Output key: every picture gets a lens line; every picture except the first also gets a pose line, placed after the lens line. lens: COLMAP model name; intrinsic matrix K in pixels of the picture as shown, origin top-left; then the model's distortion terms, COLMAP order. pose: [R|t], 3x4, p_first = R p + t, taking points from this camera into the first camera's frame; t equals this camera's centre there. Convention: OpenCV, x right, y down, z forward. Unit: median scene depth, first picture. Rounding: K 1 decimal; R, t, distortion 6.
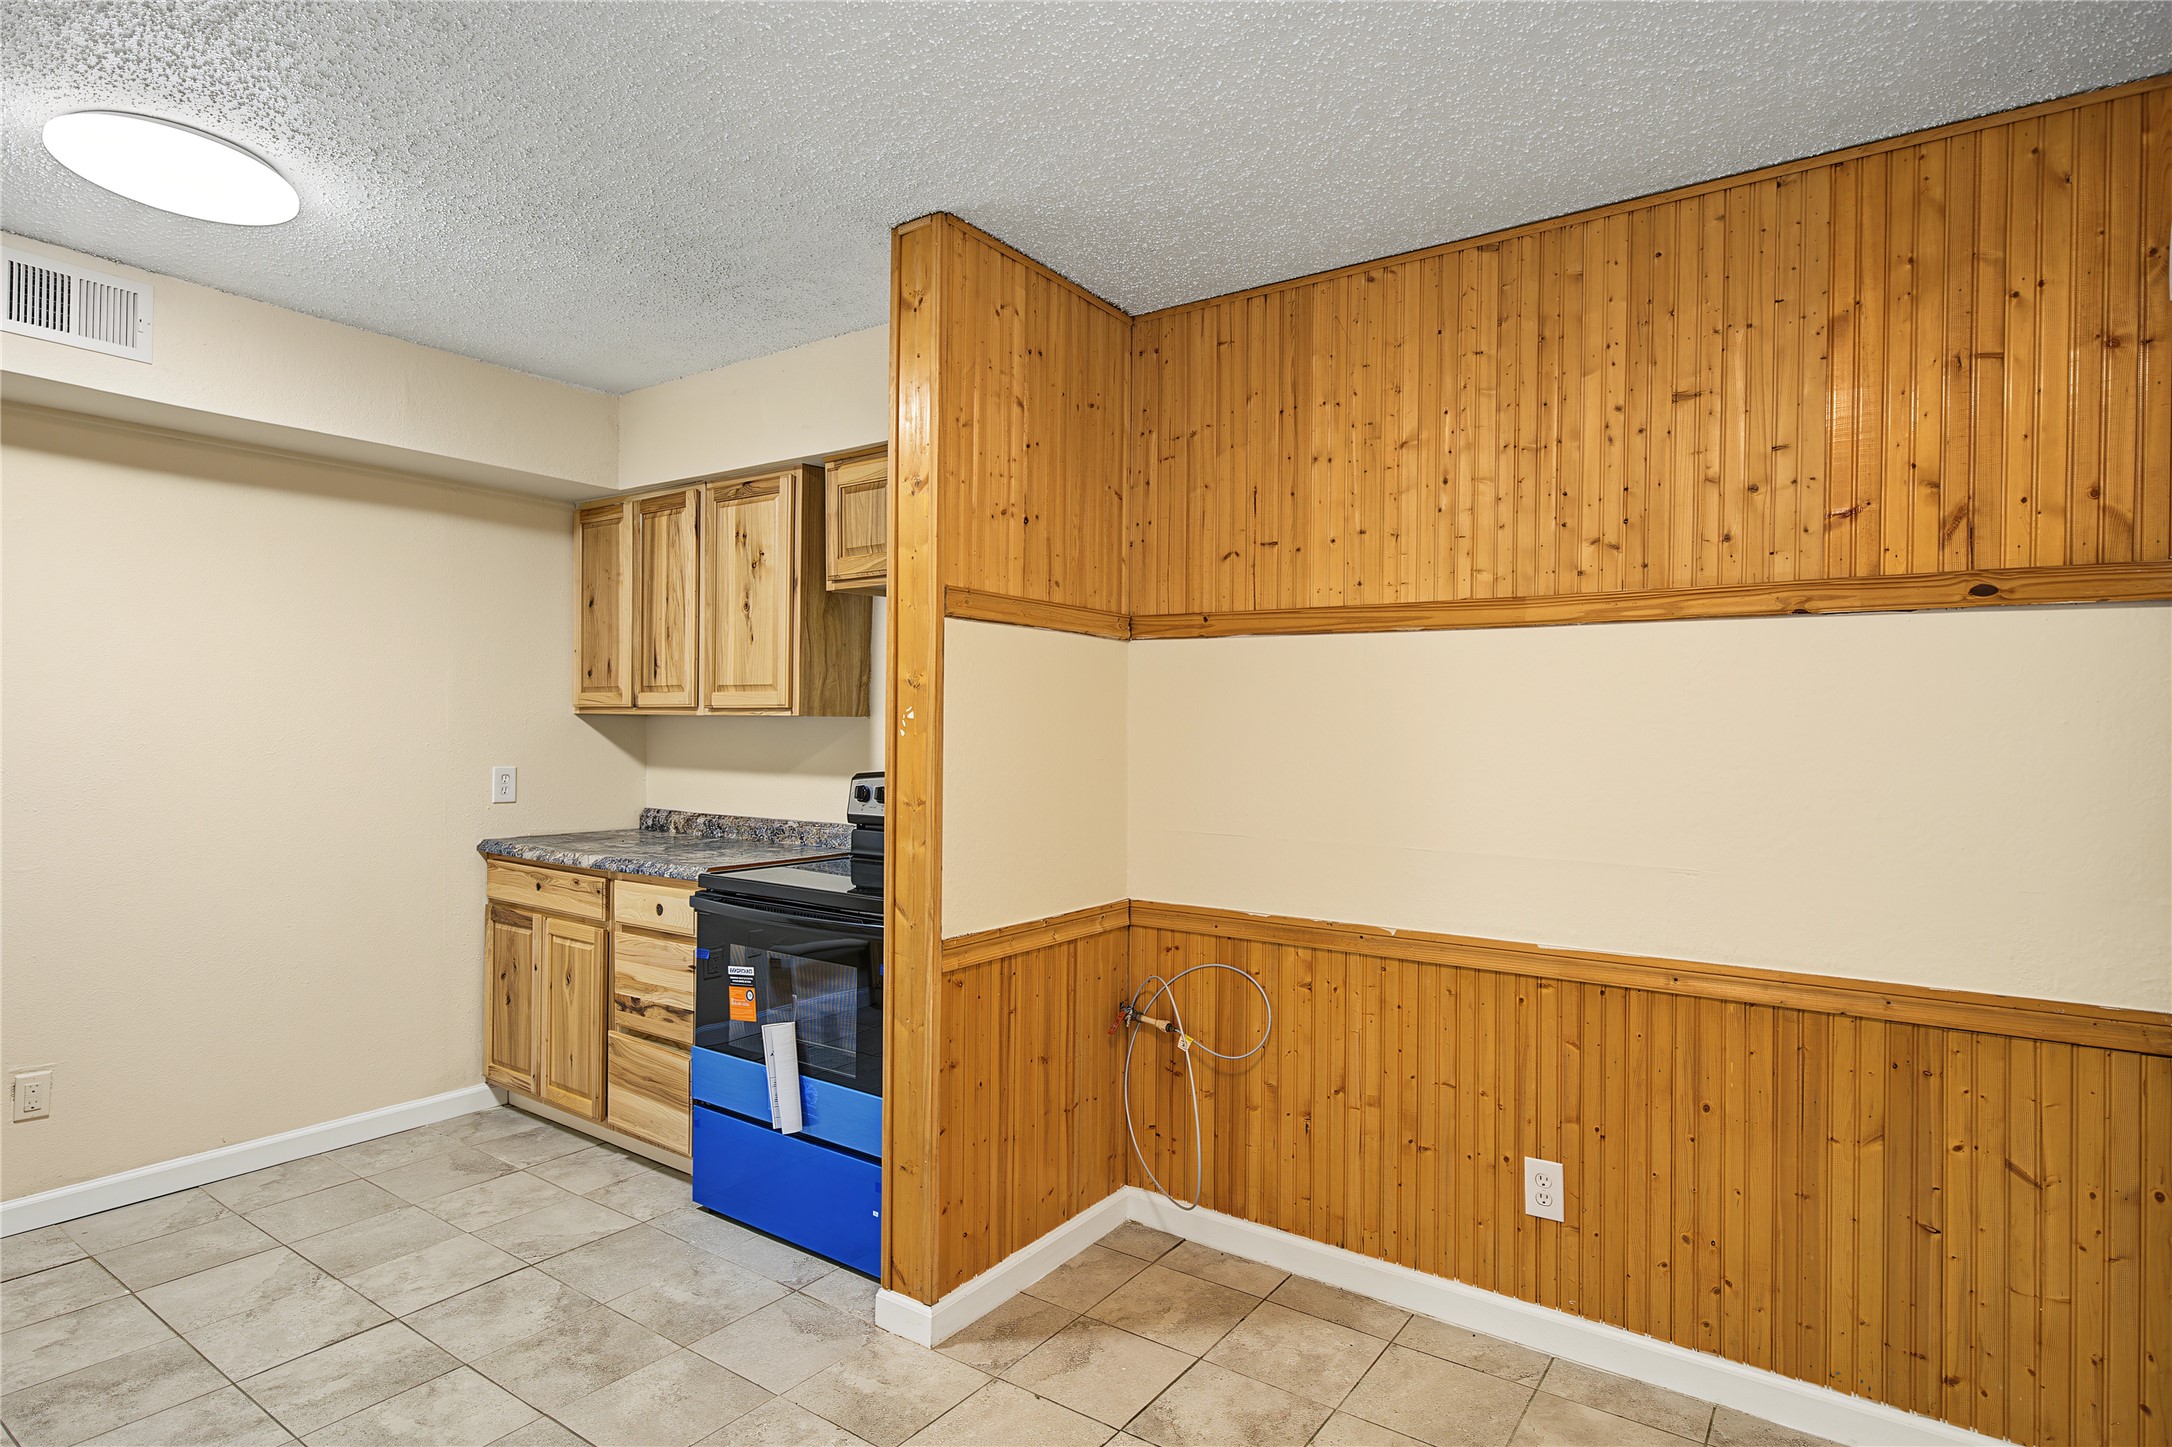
lens RADIAL K [[1123.1, 0, 1105.7], [0, 1123.1, 723.5], [0, 0, 1]] dist [-0.010425, 0.003591]
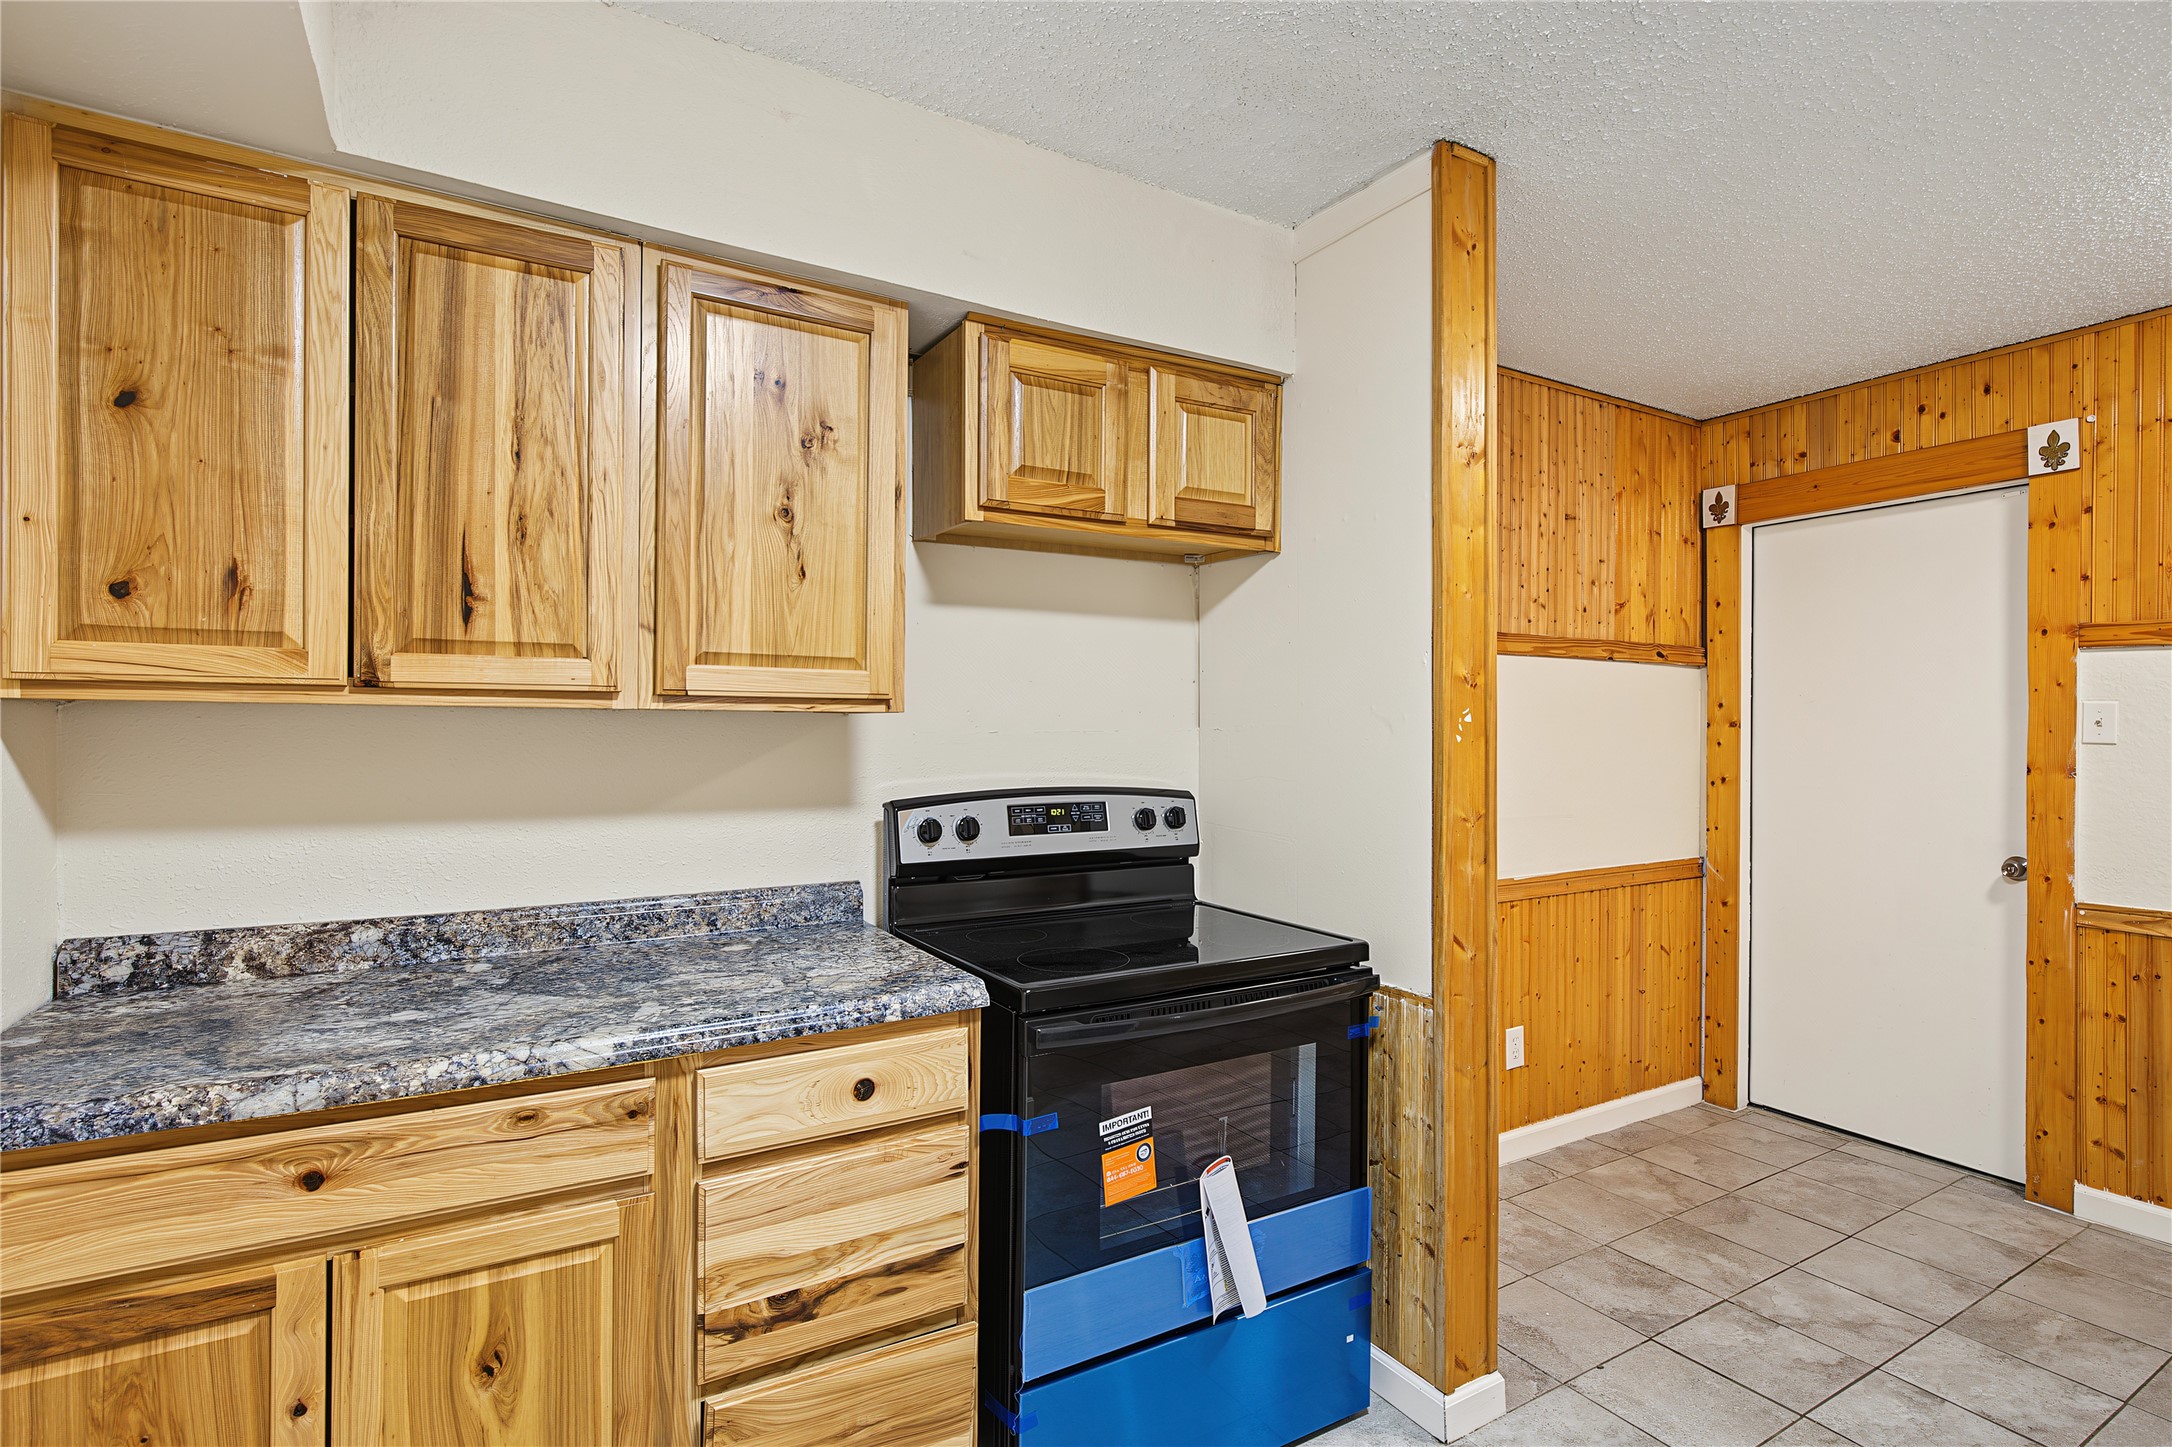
lens RADIAL K [[1035.4, 0, 1079.7], [0, 1035.4, 721.7], [0, 0, 1]] dist [-0.006115, 0.003160]
pose [[0.423104, -0.004033, 0.906072, -0.846067], [-0.004693, 0.999967, 0.006642, -0.006788], [-0.906069, -0.007062, 0.423071, 0.765691]]
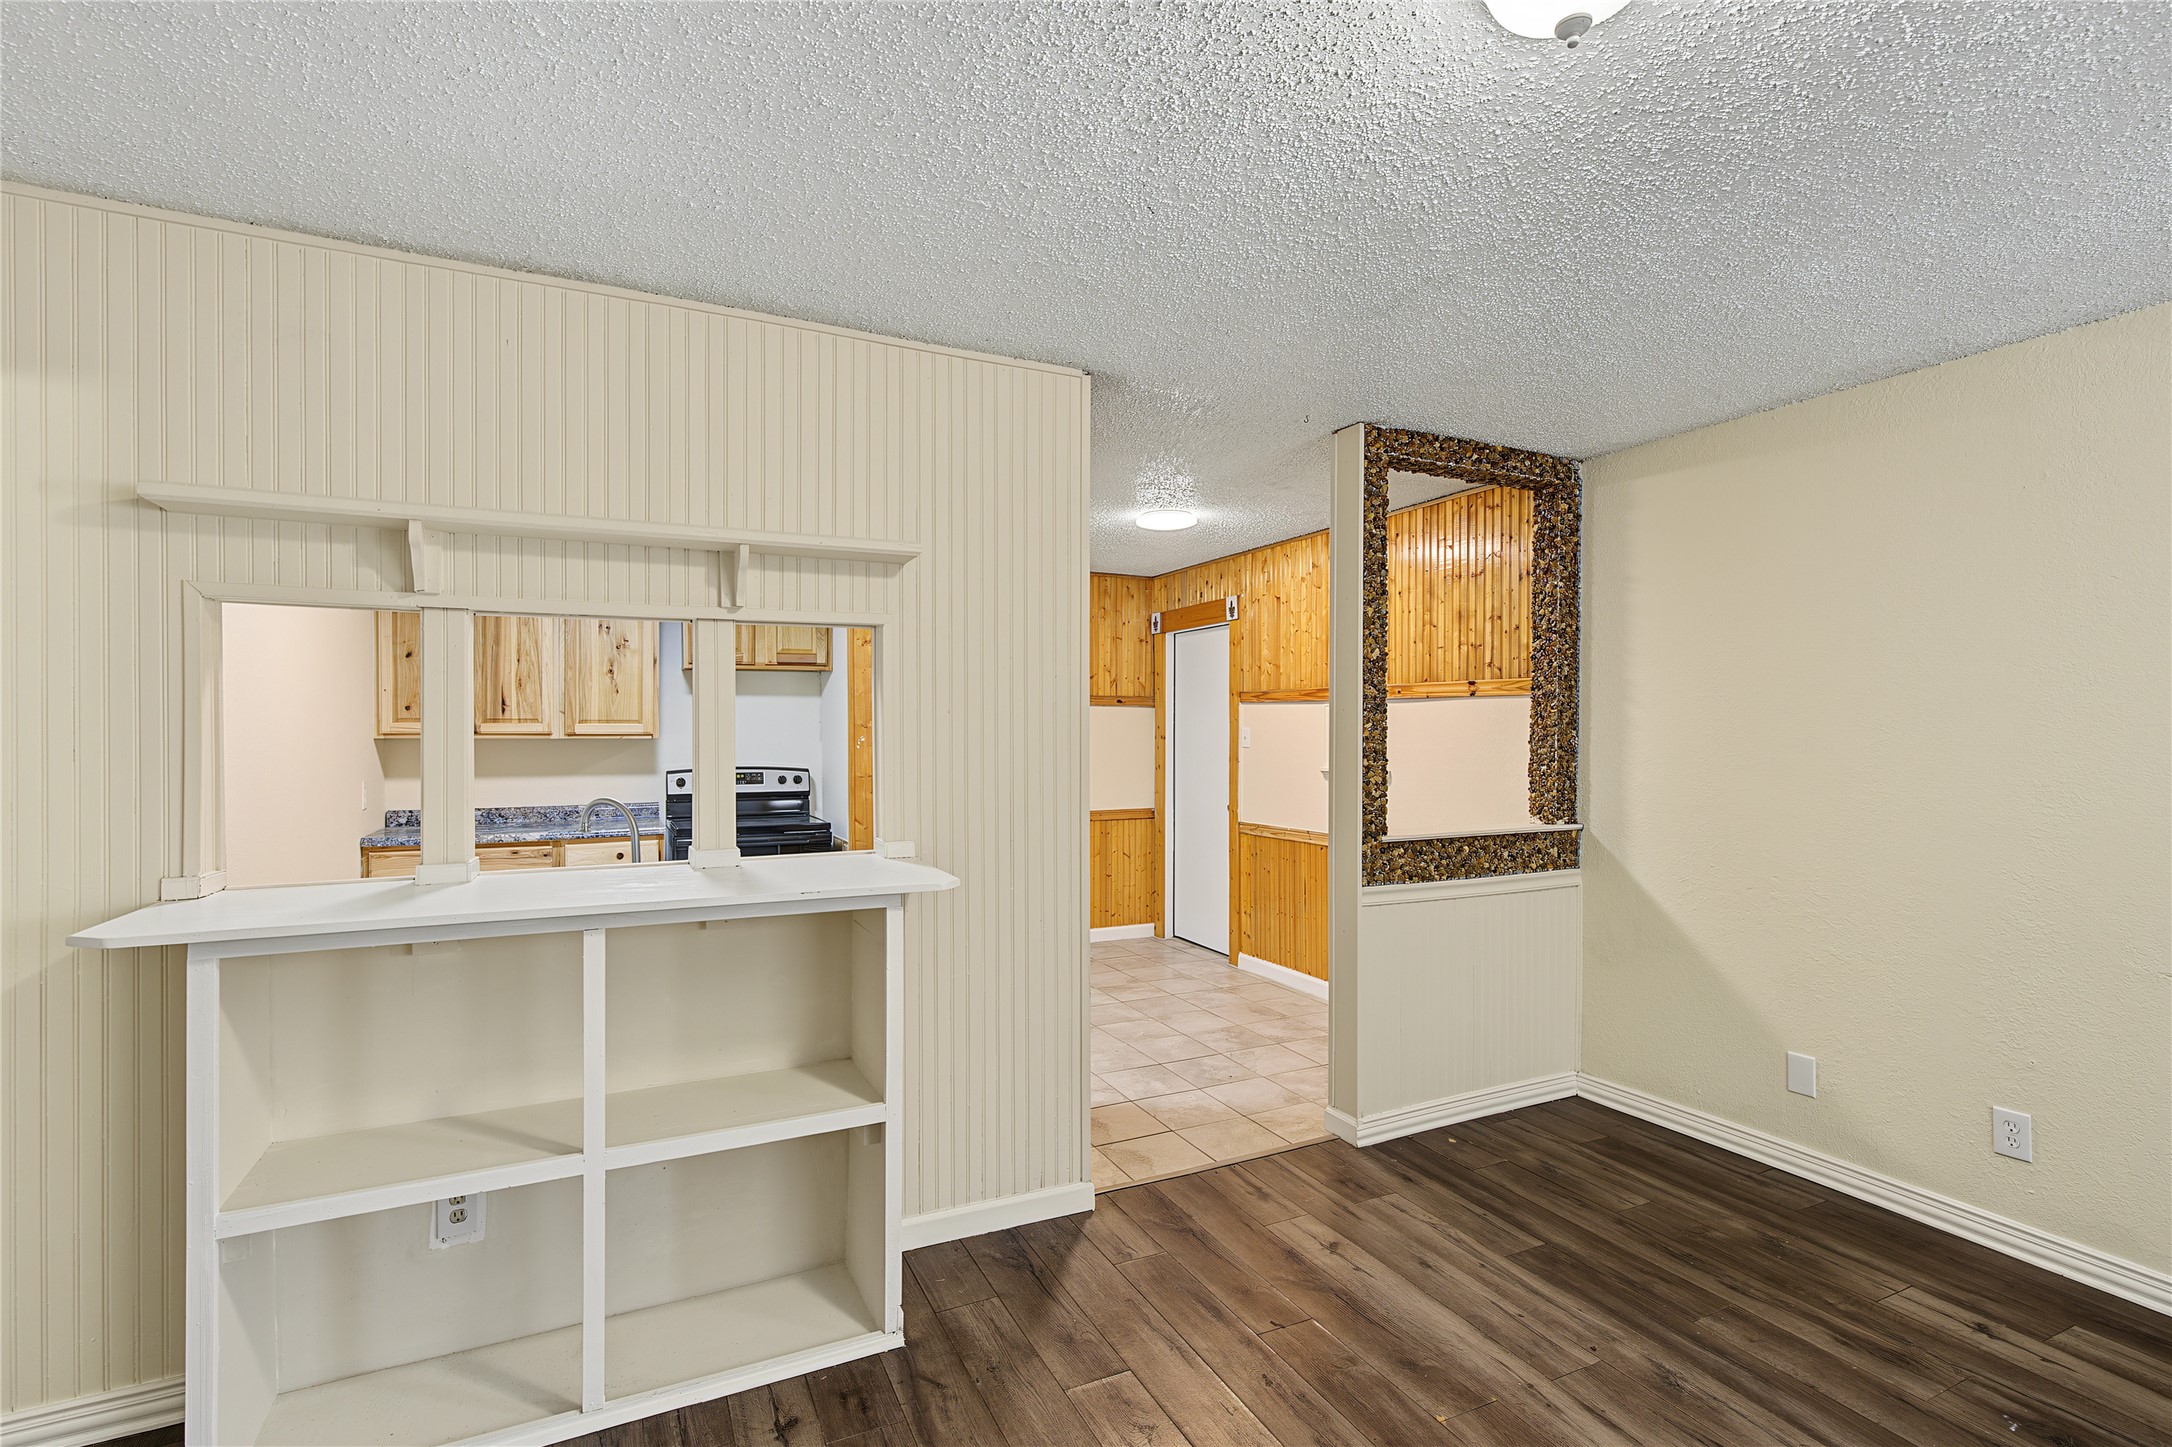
lens RADIAL K [[991.6, 0, 1077.5], [0, 991.6, 727.6], [0, 0, 1]] dist [0.008446, -0.003859]
pose [[0.497769, -0.009067, 0.867262, -1.448211], [0.001064, 0.999951, 0.009843, -0.043107], [-0.867309, -0.003977, 0.497754, -0.358615]]
